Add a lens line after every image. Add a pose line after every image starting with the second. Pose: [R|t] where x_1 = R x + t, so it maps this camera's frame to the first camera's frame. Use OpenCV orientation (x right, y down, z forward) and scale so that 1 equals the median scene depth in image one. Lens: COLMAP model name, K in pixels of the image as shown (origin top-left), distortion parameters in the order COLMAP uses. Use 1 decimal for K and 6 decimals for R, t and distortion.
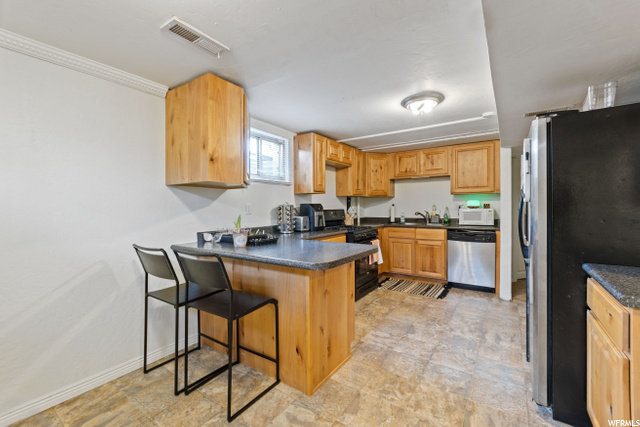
lens RADIAL K [[285.2, 0, 319.3], [0, 285.2, 215.5], [0, 0, 1]] dist [-0.002596, -0.000374]
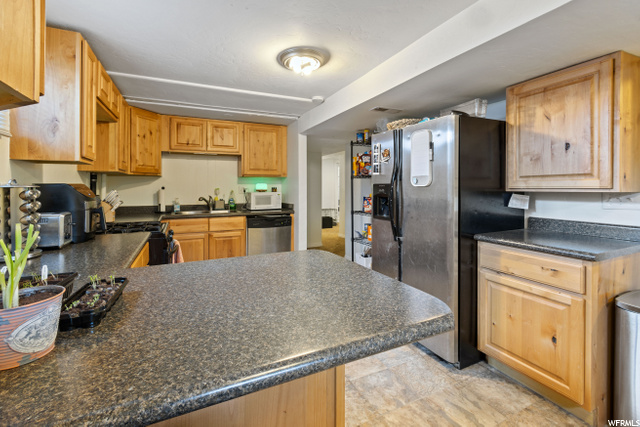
lens RADIAL K [[286.6, 0, 320.8], [0, 286.6, 189.9], [0, 0, 1]] dist [-0.002472, -0.000153]
pose [[0.493846, 0.000535, 0.869549, -0.195070], [0.026448, 0.999528, -0.015636, -0.011598], [-0.869147, 0.030720, 0.493599, 0.348525]]
